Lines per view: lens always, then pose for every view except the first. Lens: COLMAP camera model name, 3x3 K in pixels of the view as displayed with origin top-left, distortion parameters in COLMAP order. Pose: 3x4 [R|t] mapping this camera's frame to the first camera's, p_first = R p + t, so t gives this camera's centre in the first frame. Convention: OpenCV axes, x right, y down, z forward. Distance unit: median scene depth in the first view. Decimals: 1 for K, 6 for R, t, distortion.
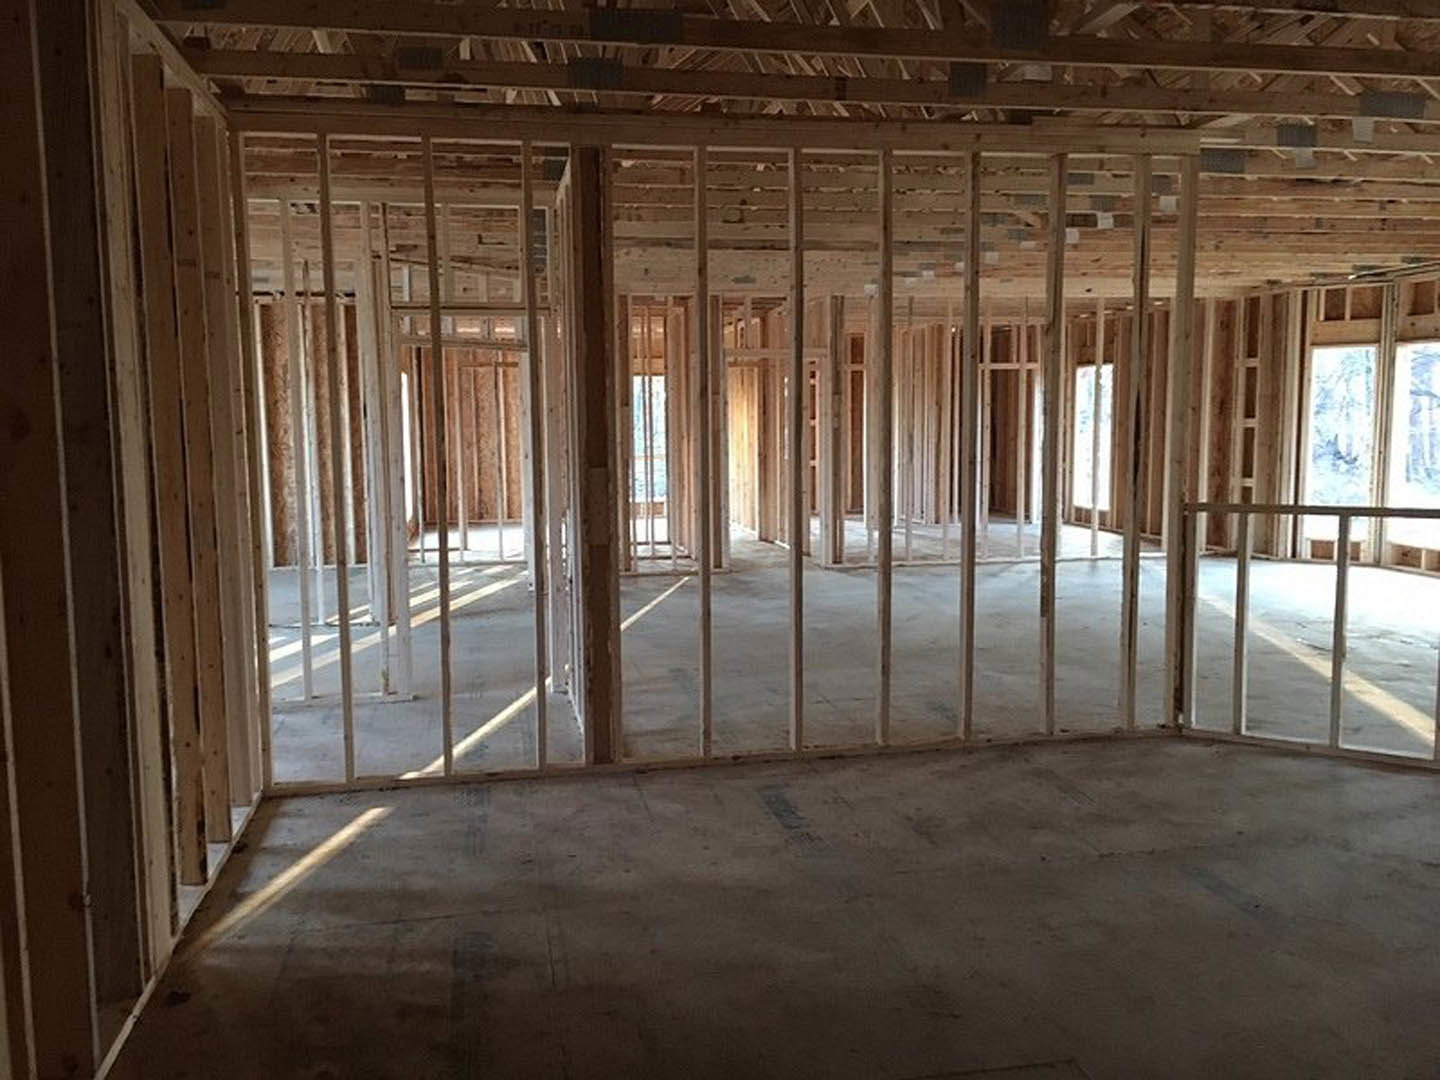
lens RADIAL K [[1250.6, 0, 719.0], [0, 1250.6, 565.5], [0, 0, 1]] dist [0.072430, -0.132095]
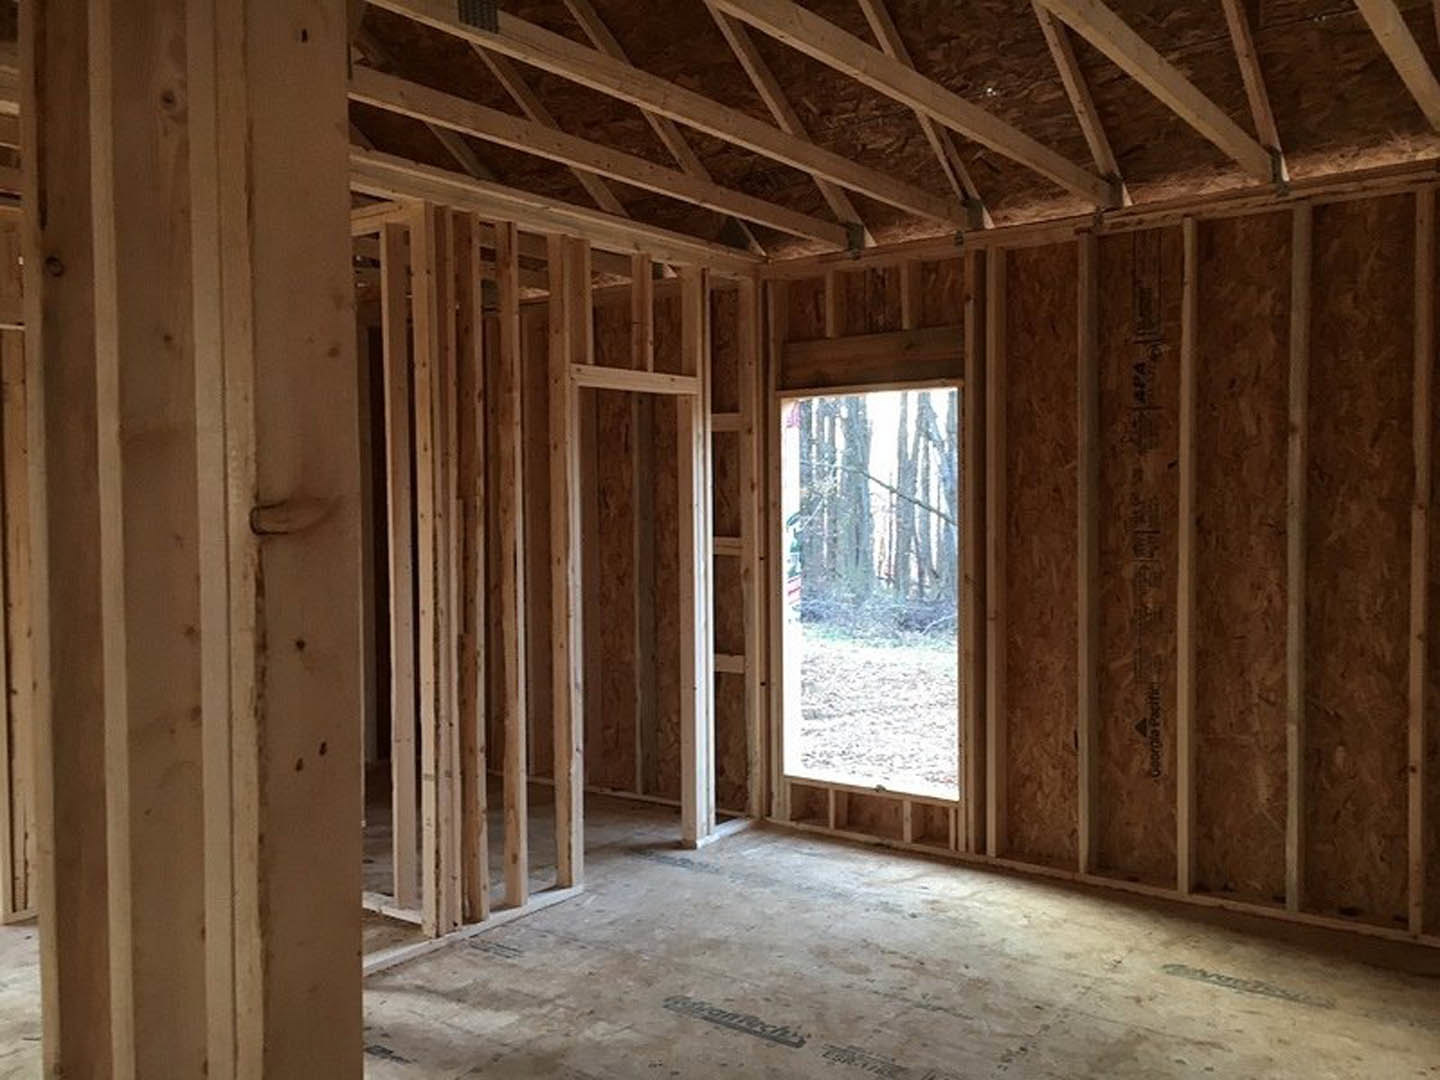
lens RADIAL K [[1250.6, 0, 719.0], [0, 1250.6, 565.5], [0, 0, 1]] dist [0.072430, -0.132095]
pose [[0.746621, -0.034595, 0.664349, 0.042134], [0.079496, 0.996131, -0.037468, -0.127639], [-0.660483, 0.080787, 0.746483, 0.981952]]
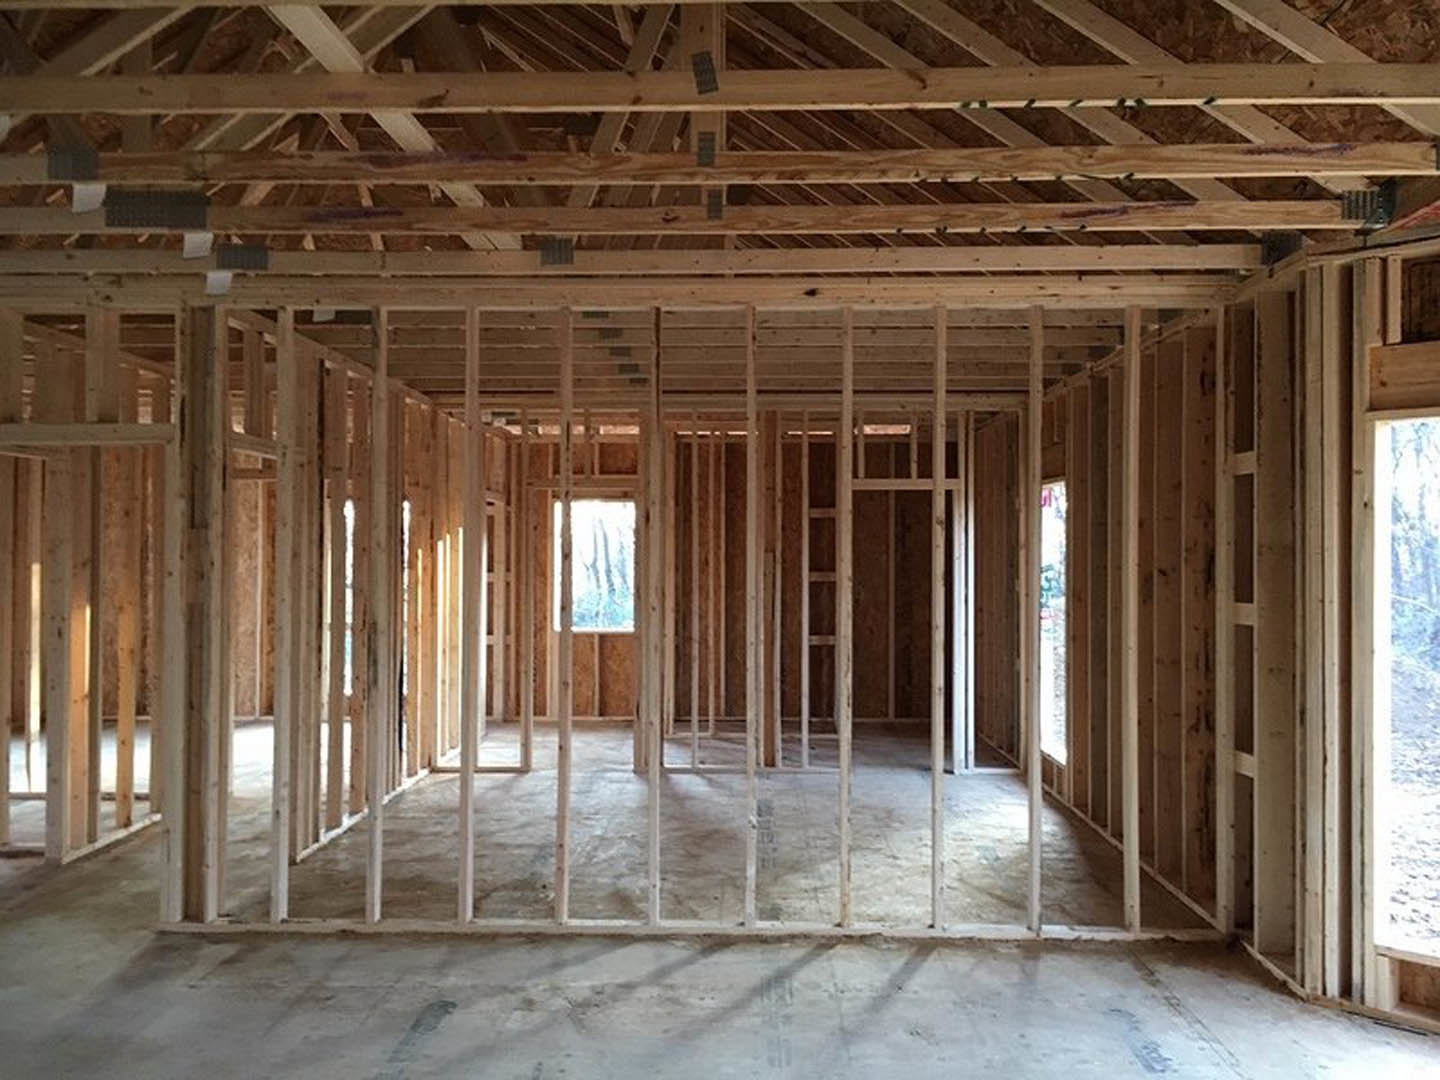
lens RADIAL K [[1229.4, 0, 720.0], [0, 1229.4, 540.0], [0, 0, 1]] dist [0.005753, 0.000607]
pose [[0.970676, 0.012834, -0.240051, 0.366838], [-0.043731, 0.991339, -0.123830, -0.084003], [0.236382, 0.130697, 0.962830, 0.608760]]
